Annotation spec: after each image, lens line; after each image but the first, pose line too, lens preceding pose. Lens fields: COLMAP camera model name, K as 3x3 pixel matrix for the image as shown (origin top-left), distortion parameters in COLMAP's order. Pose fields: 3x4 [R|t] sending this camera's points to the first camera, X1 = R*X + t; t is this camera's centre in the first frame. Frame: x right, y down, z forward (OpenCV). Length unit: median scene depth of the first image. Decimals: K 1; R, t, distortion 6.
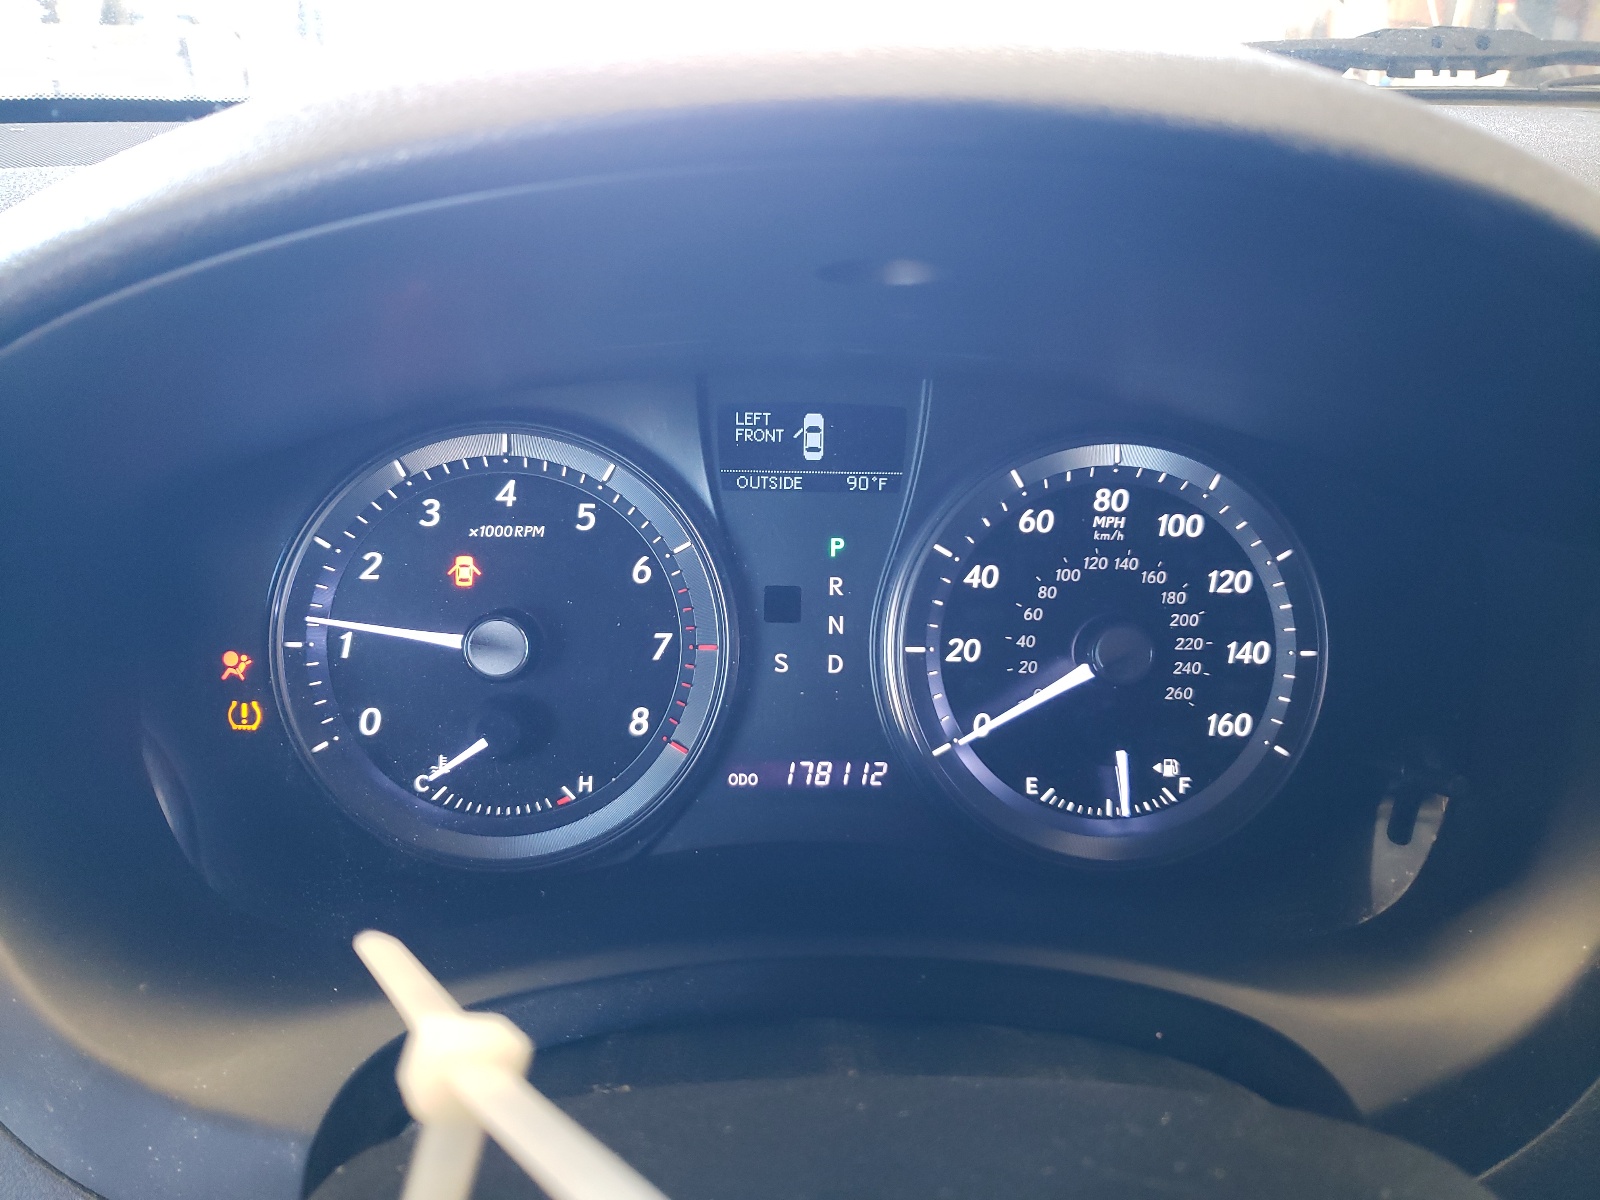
lens RADIAL K [[1220.2, 0, 802.0], [0, 1220.2, 600.3], [0, 0, 1]] dist [-0.002853, -0.000784]
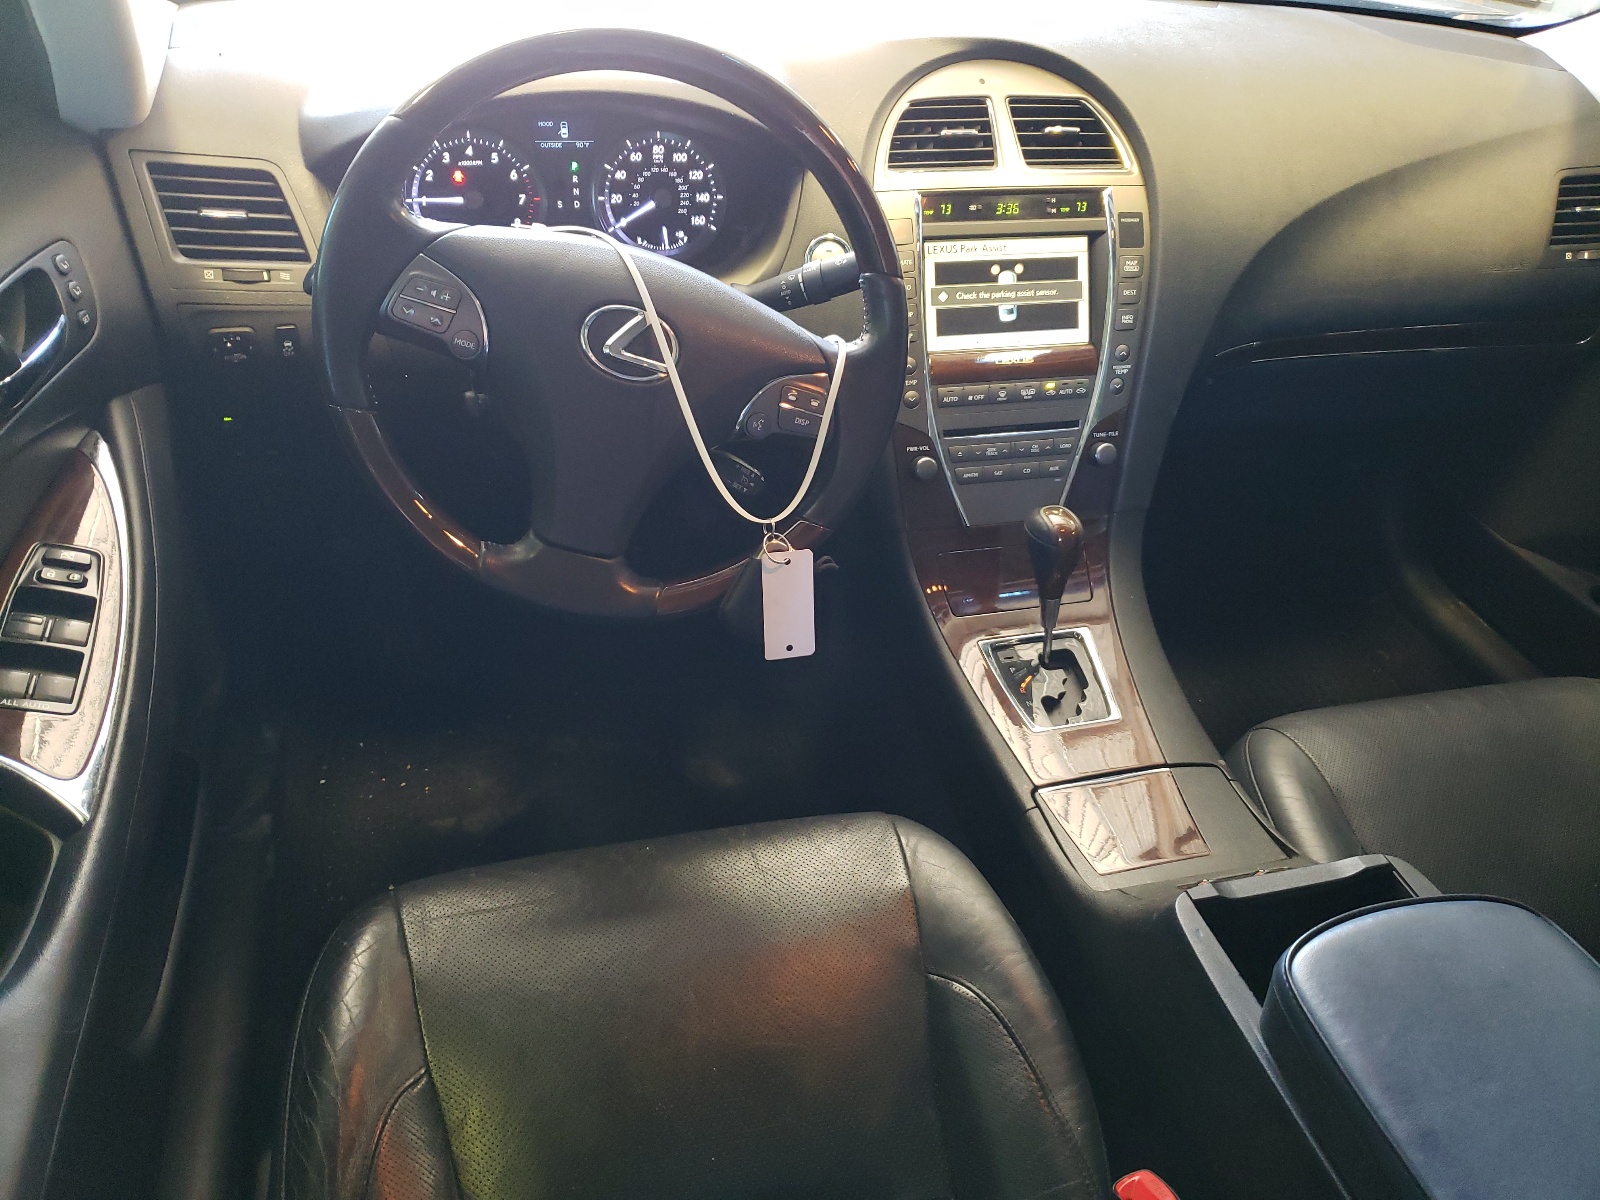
lens RADIAL K [[1220.2, 0, 807.2], [0, 1220.2, 595.2], [0, 0, 1]] dist [-0.002853, -0.000784]
pose [[0.966774, -0.101077, 0.234801, -0.248815], [0.022568, 0.948670, 0.315463, 0.028977], [-0.254634, -0.299682, 0.919430, -2.462994]]
